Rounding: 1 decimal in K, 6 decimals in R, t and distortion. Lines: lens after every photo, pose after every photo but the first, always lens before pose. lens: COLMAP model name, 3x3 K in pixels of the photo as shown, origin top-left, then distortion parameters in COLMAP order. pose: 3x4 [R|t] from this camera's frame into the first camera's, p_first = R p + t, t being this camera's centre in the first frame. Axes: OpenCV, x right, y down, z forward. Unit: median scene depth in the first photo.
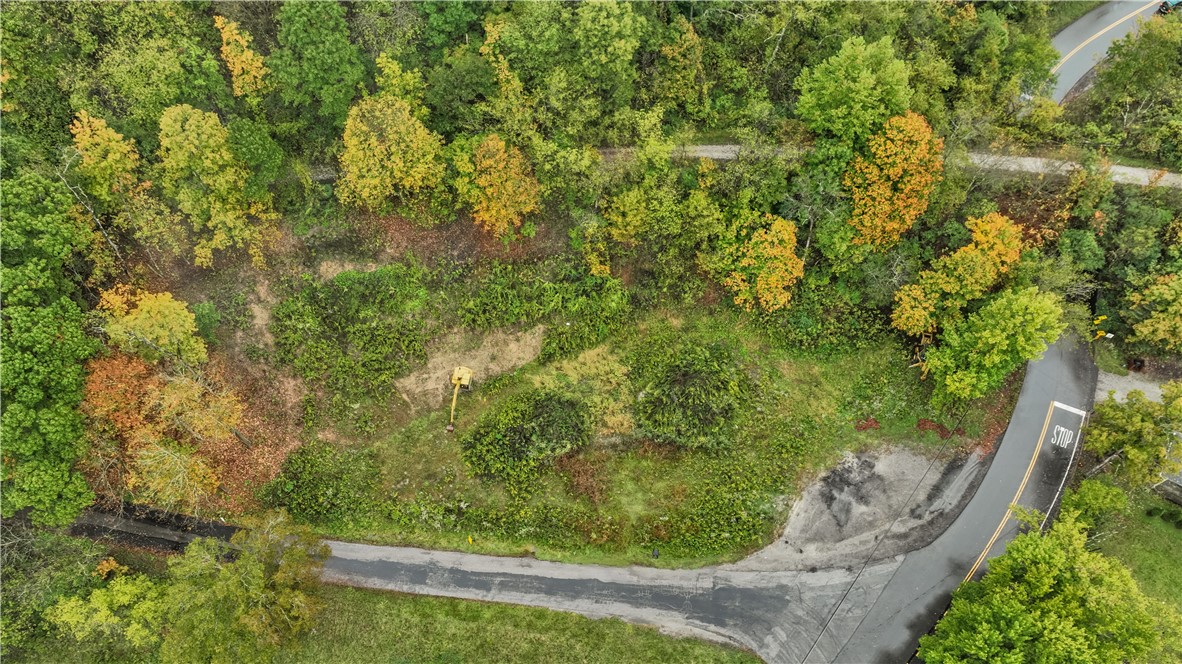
lens RADIAL K [[835.9, 0, 590.9], [0, 835.9, 328.9], [0, 0, 1]] dist [0.000682, 0.014376]
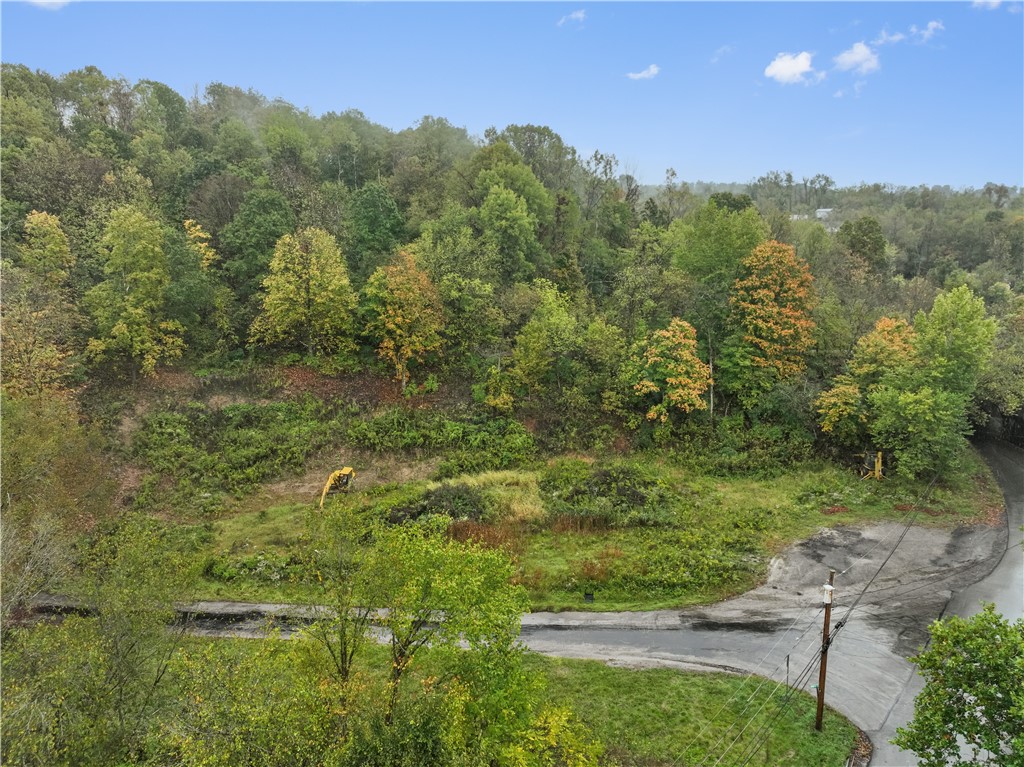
lens RADIAL K [[724.8, 0, 508.9], [0, 724.8, 383.7], [0, 0, 1]] dist [0.004487, 0.009798]
pose [[0.999729, 0.000612, 0.023265, -0.002040], [0.017119, 0.657892, -0.752918, 0.552581], [-0.015767, 0.753112, 0.657703, 0.442321]]
